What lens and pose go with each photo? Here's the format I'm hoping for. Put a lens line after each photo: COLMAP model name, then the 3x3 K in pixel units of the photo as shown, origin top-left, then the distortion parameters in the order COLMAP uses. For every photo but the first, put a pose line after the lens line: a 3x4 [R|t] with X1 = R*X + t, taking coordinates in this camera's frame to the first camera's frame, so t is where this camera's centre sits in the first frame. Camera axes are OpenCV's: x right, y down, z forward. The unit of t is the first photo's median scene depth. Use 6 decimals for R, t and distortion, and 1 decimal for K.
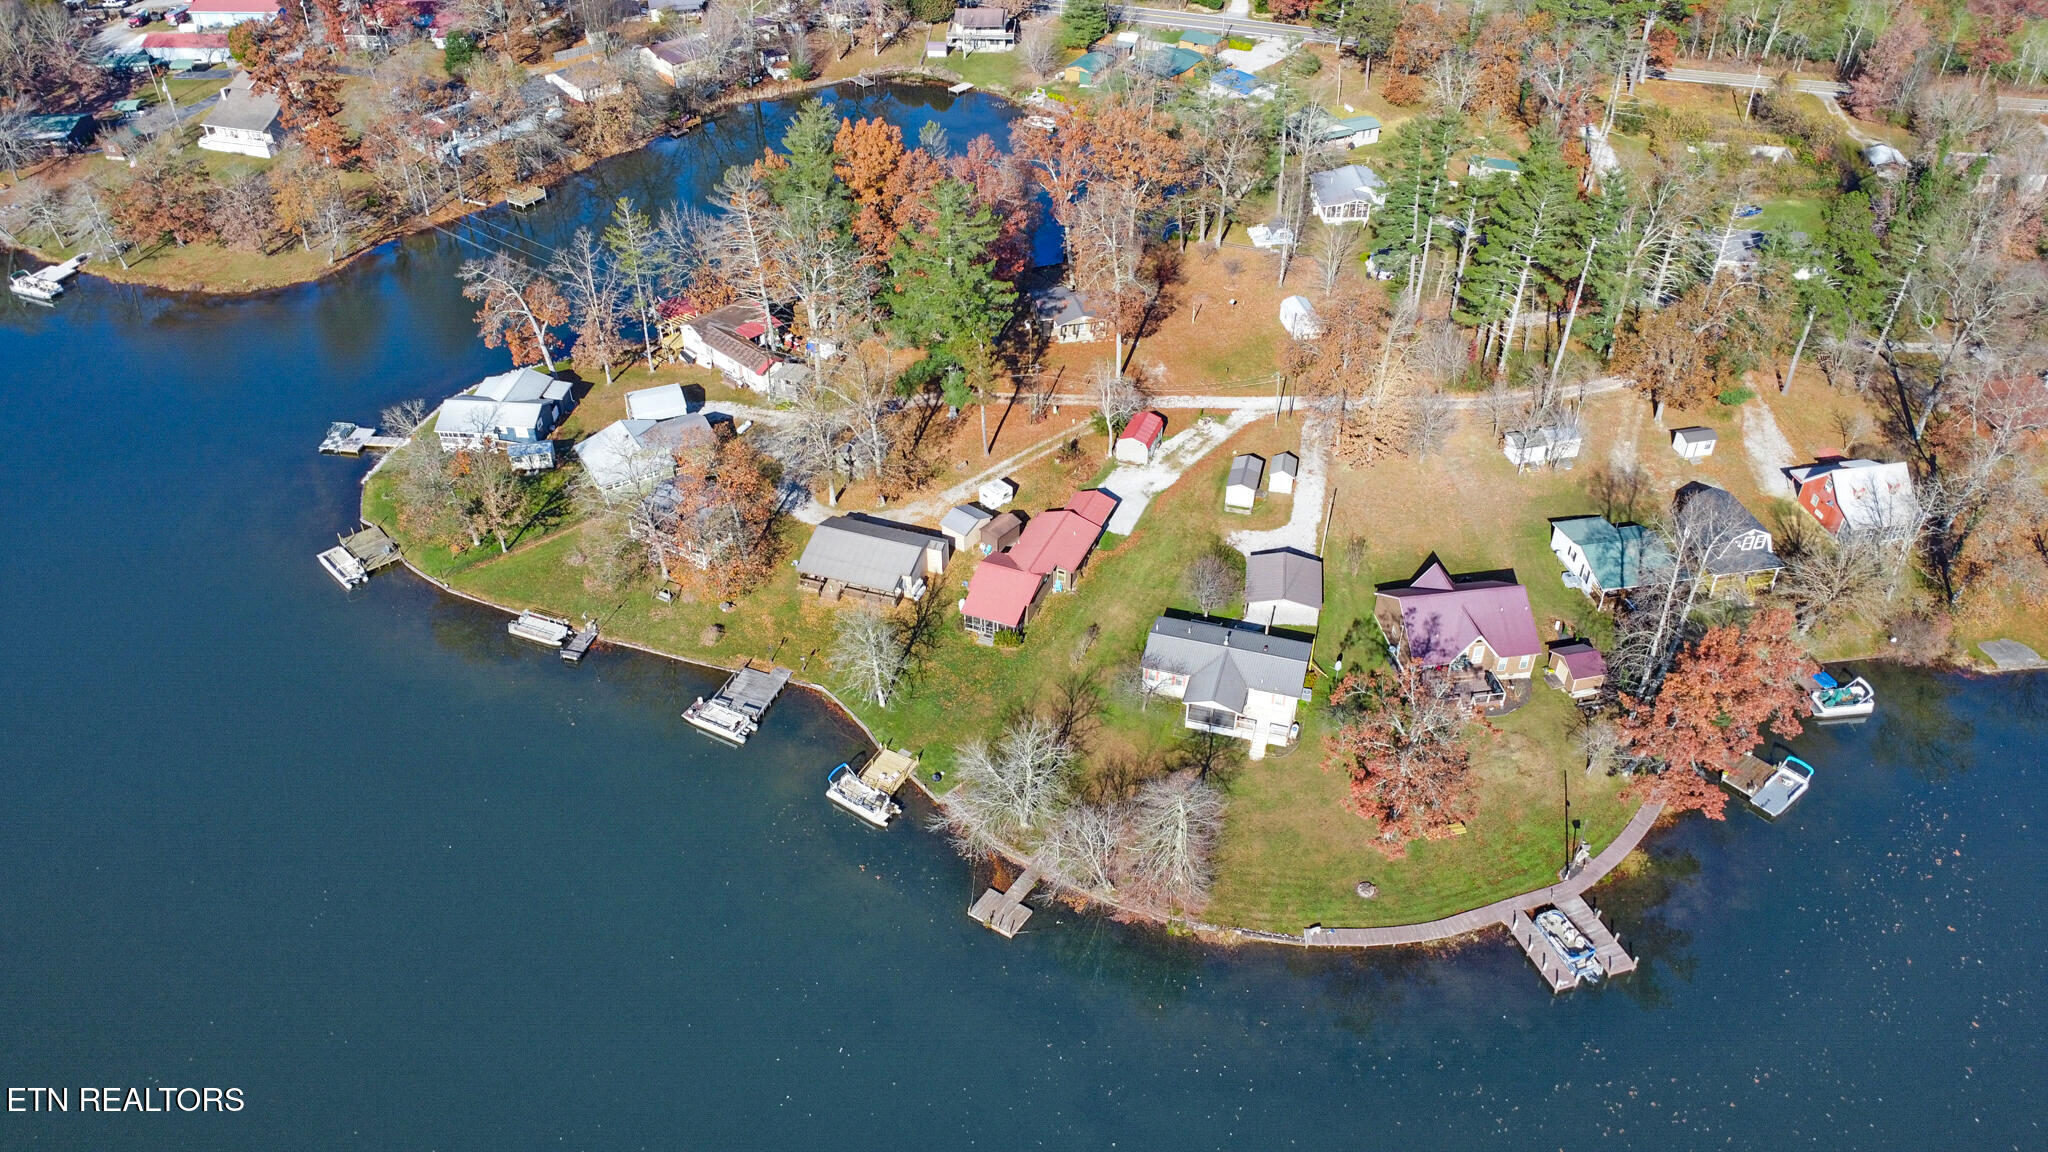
lens RADIAL K [[1472.5, 0, 1024.0], [0, 1472.5, 576.0], [0, 0, 1]] dist [-0.016188, -0.009365]
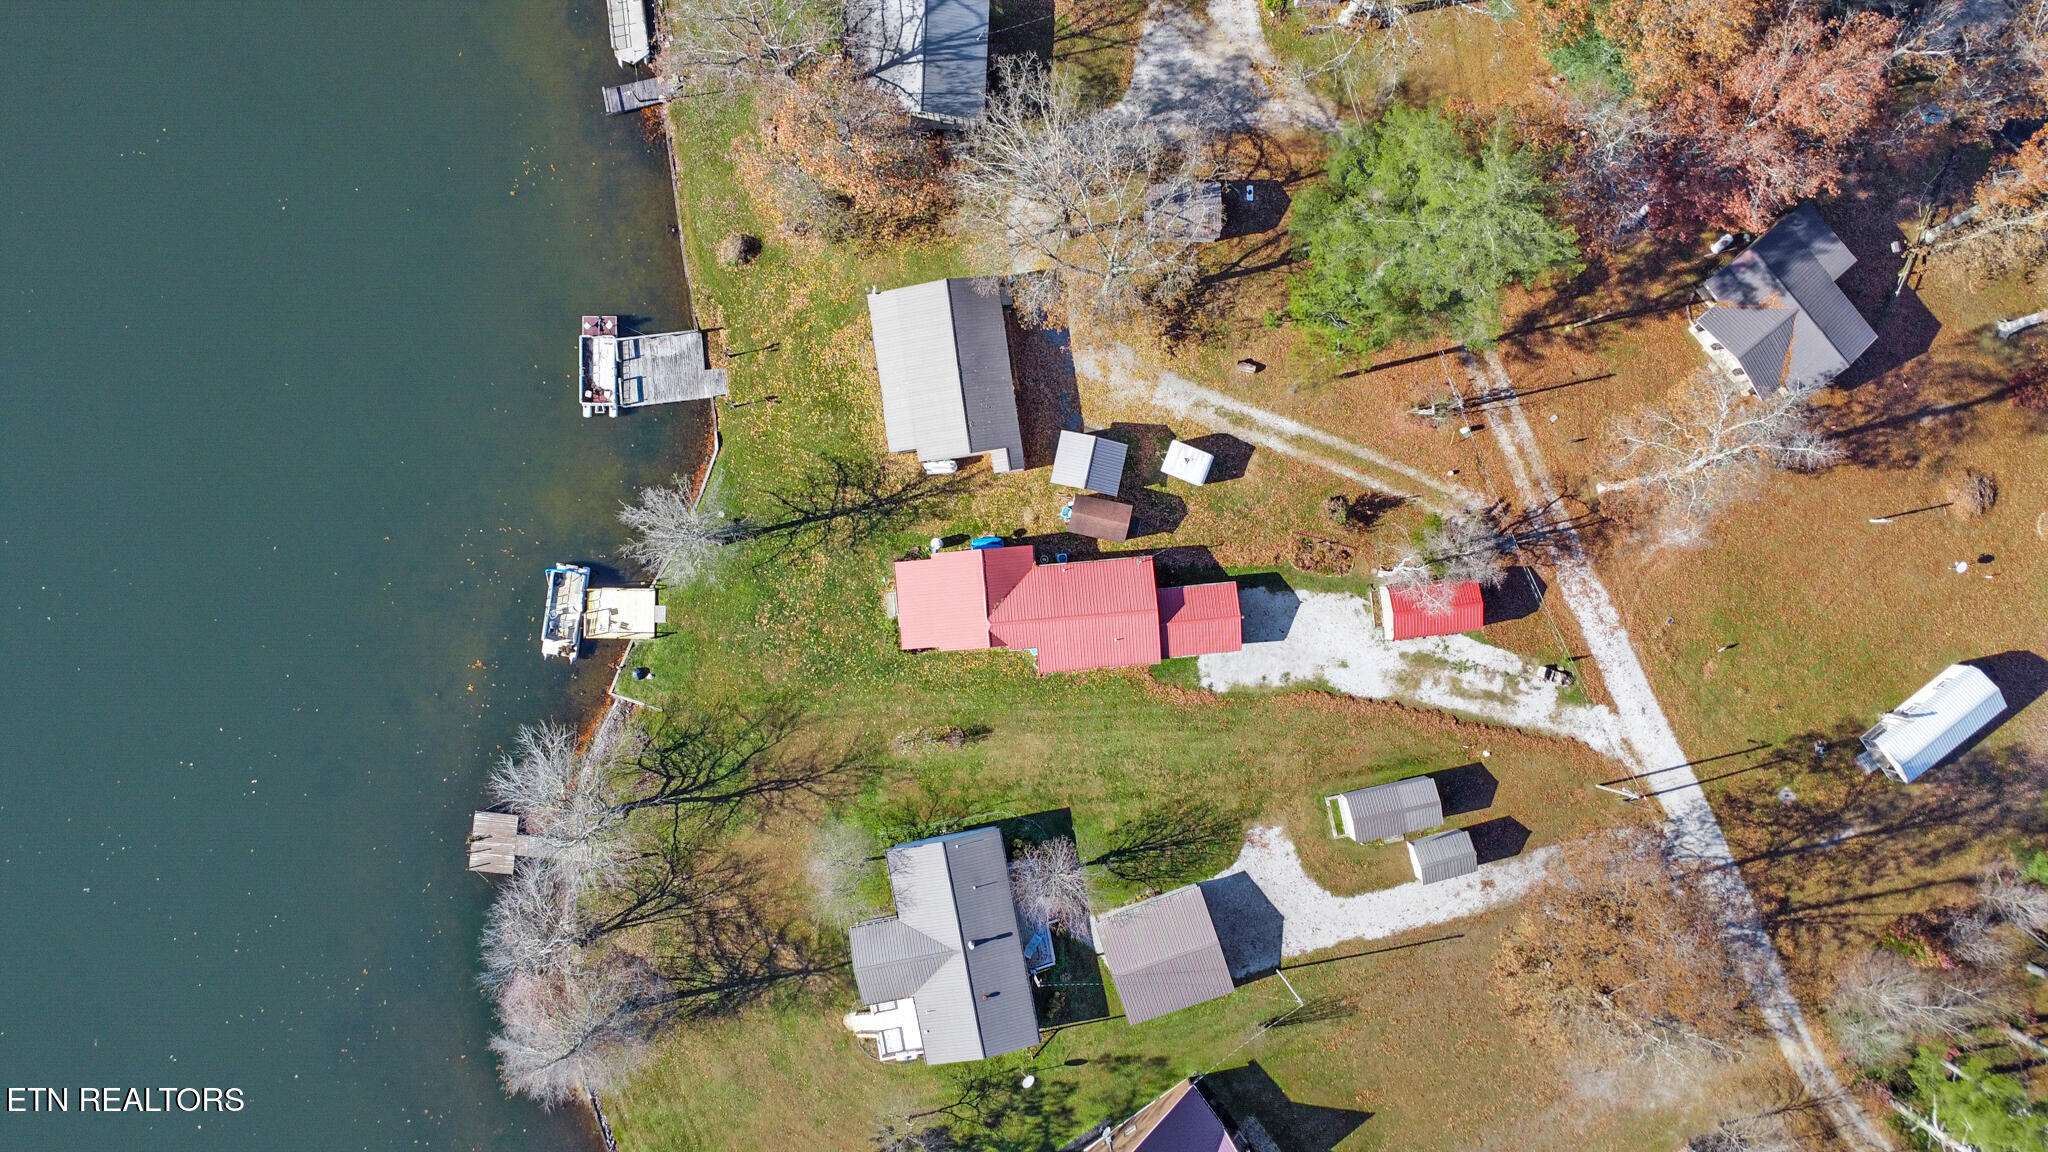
lens RADIAL K [[1472.5, 0, 1024.0], [0, 1472.5, 576.0], [0, 0, 1]] dist [-0.016188, -0.009365]
pose [[0.460422, 0.887699, 0.001056, -0.009998], [-0.543733, 0.281077, 0.790791, -0.548241], [0.701688, -0.364672, 0.612085, 0.606481]]
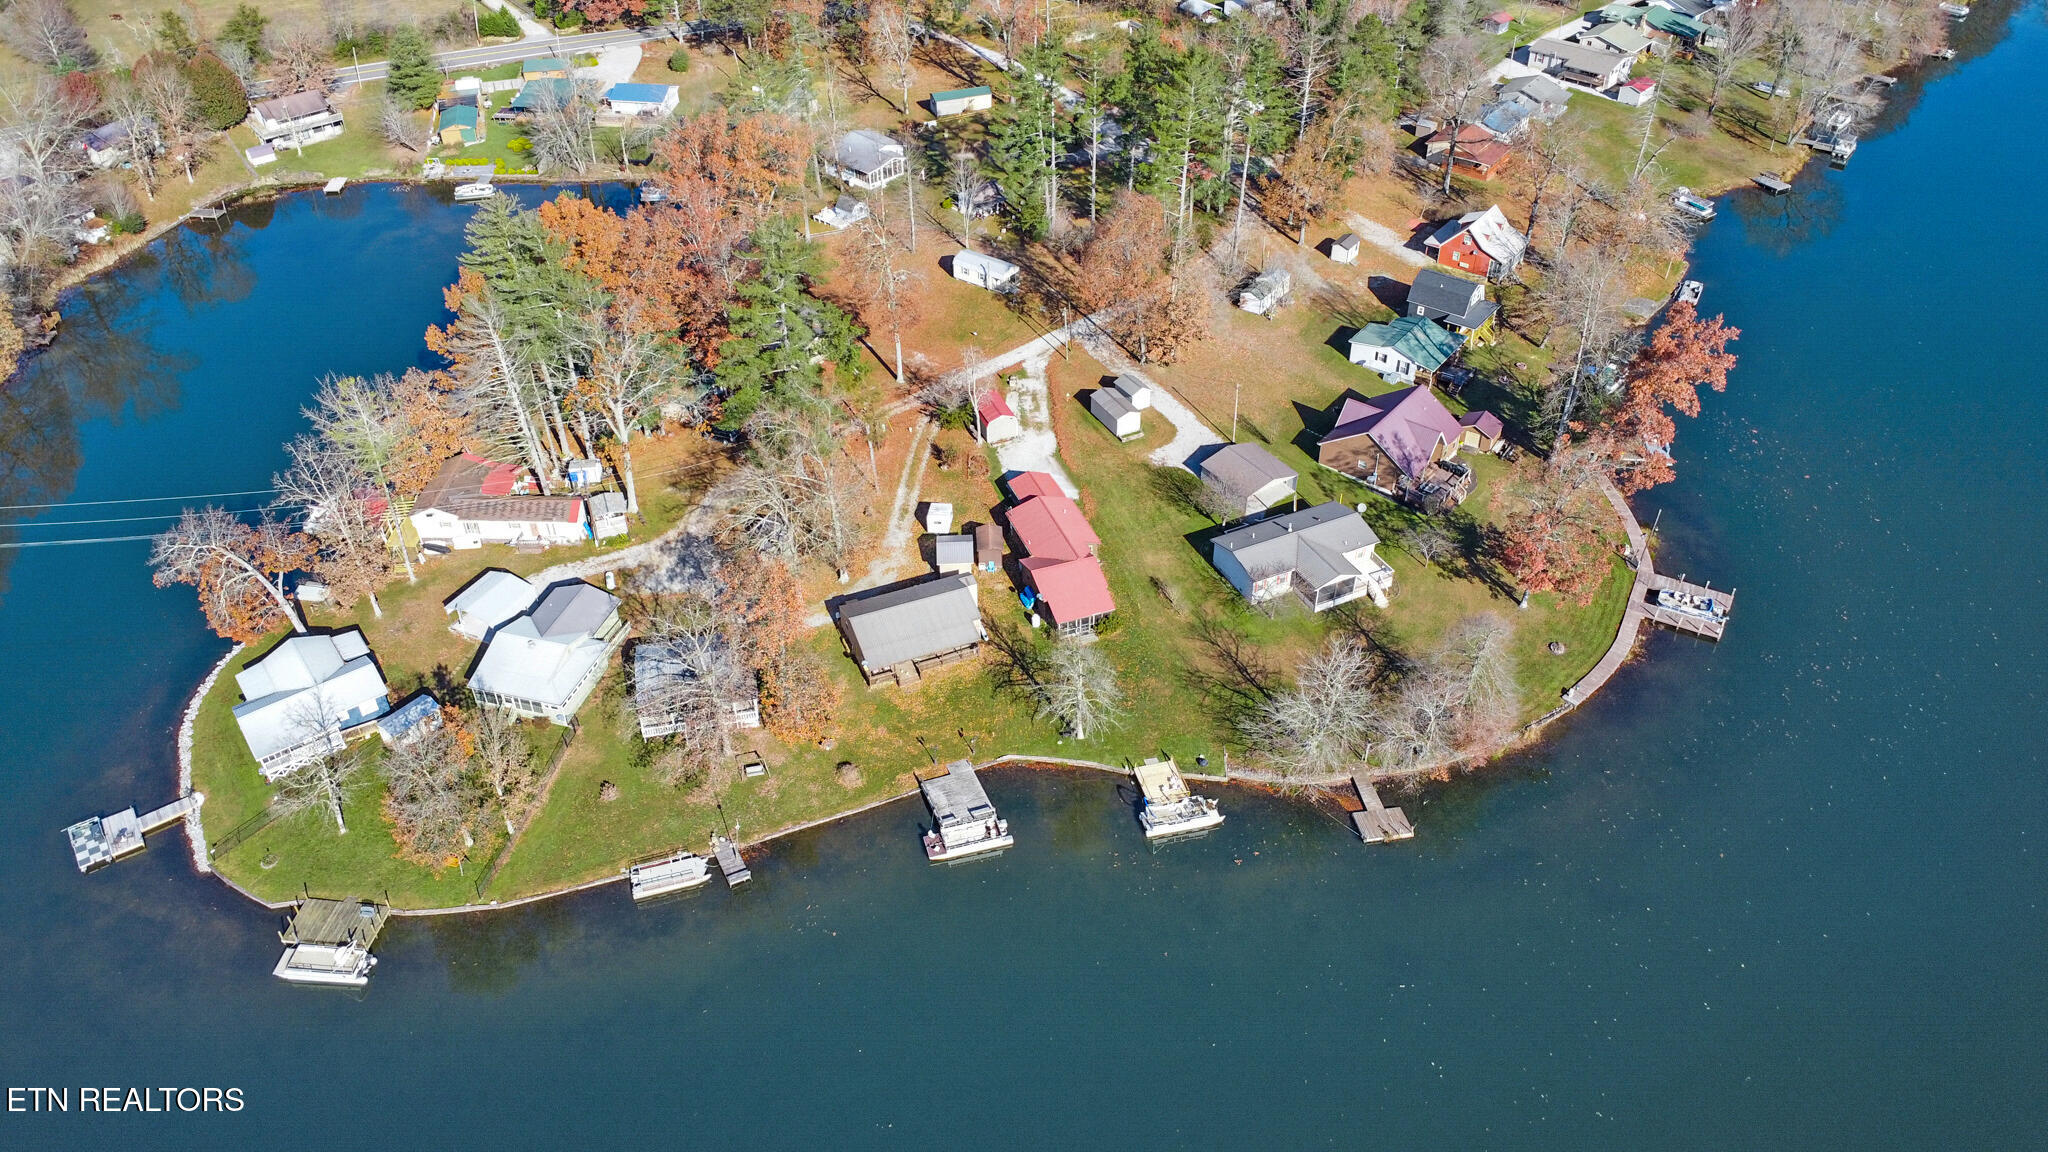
lens RADIAL K [[1472.5, 0, 1024.0], [0, 1472.5, 576.0], [0, 0, 1]] dist [-0.016188, -0.009365]
pose [[0.735586, -0.420765, 0.530913, -0.545229], [0.420101, 0.898152, 0.129758, -0.134140], [-0.531439, 0.127589, 0.837433, 0.204347]]
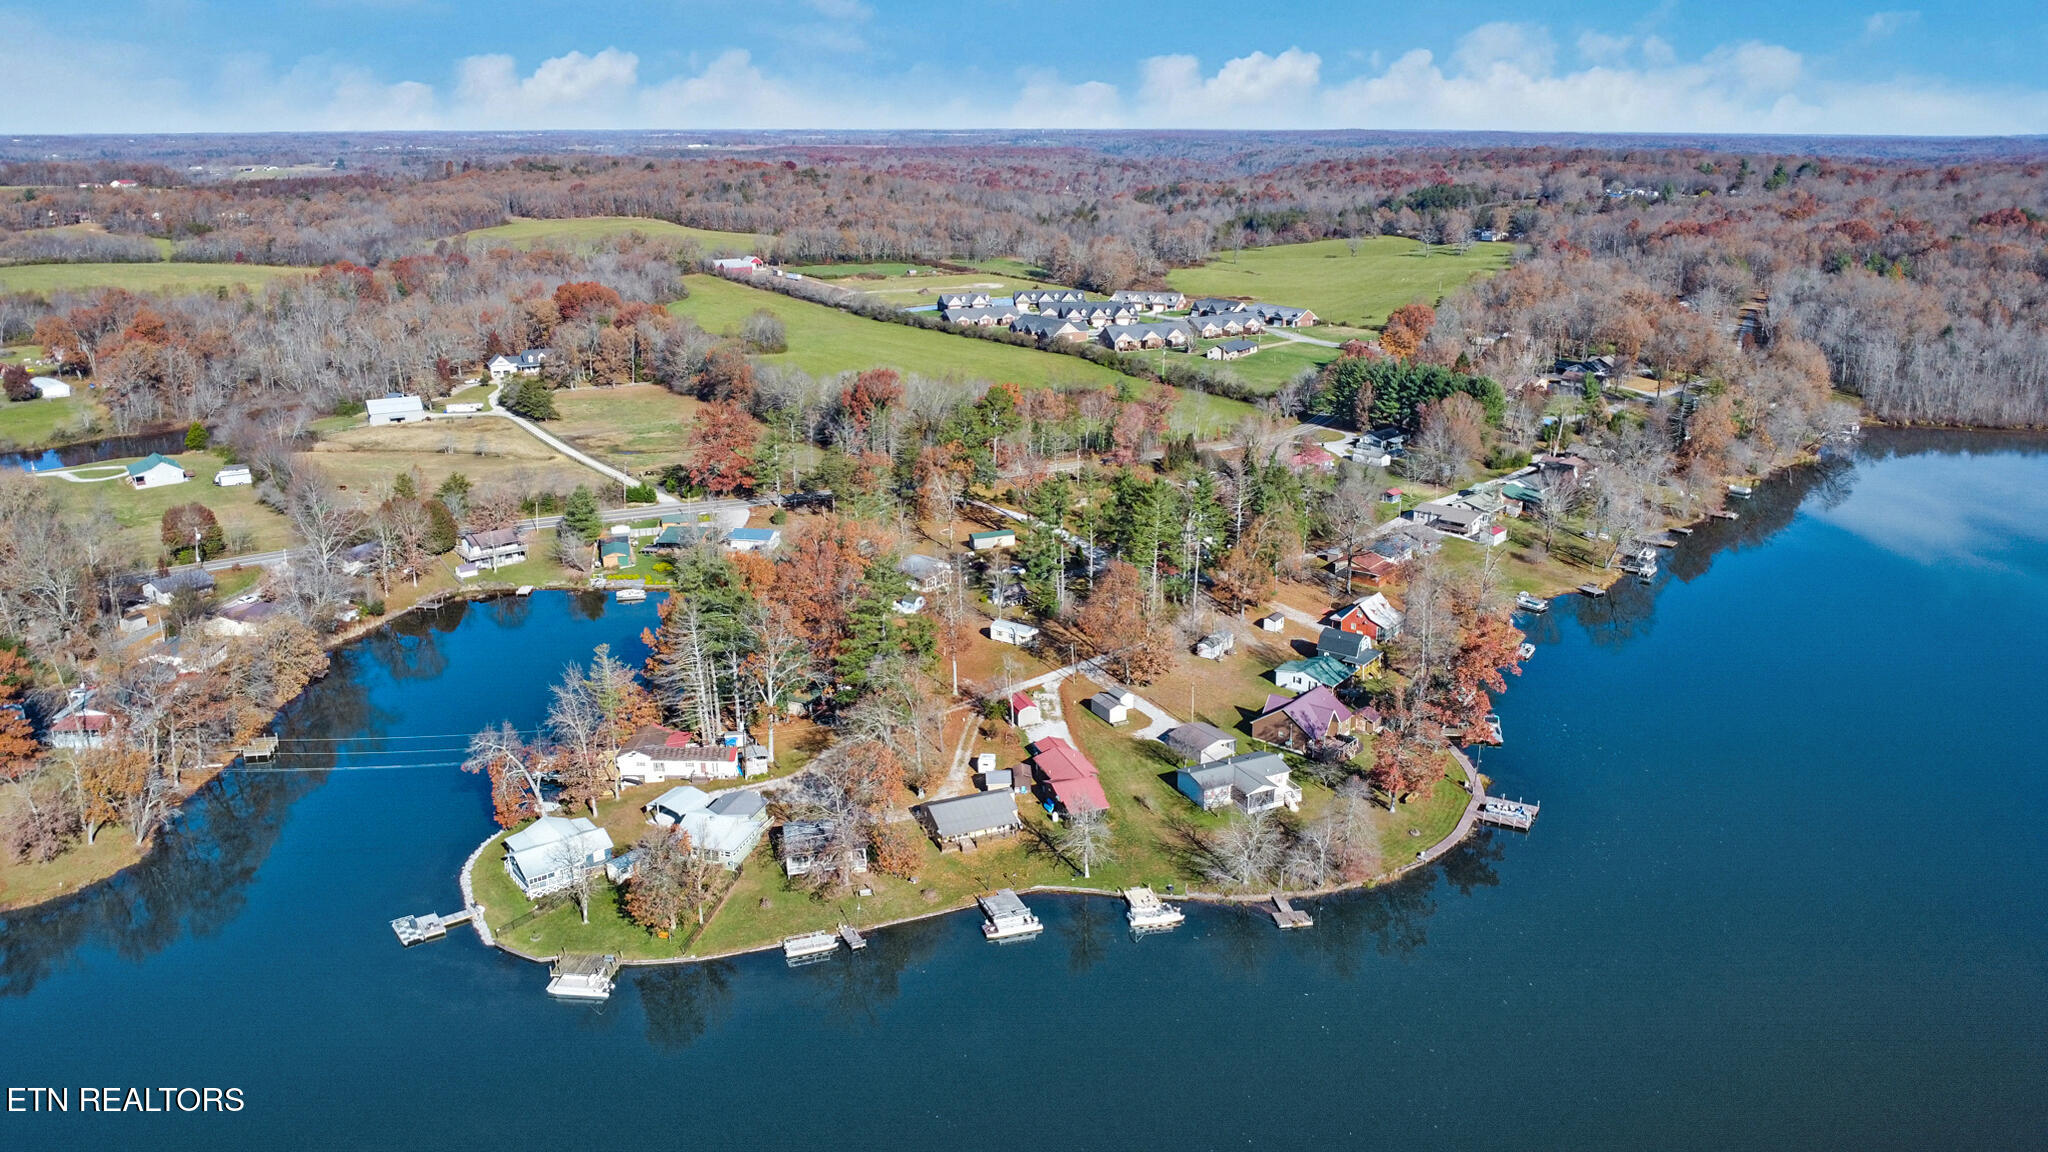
lens RADIAL K [[1472.6, 0, 1045.3], [0, 1472.6, 575.0], [0, 0, 1]] dist [-0.001628, -0.000594]
pose [[0.726739, -0.202416, 0.656413, -0.914654], [0.419670, 0.887353, -0.191002, 0.078742], [-0.543808, 0.414285, 0.729822, -0.095296]]
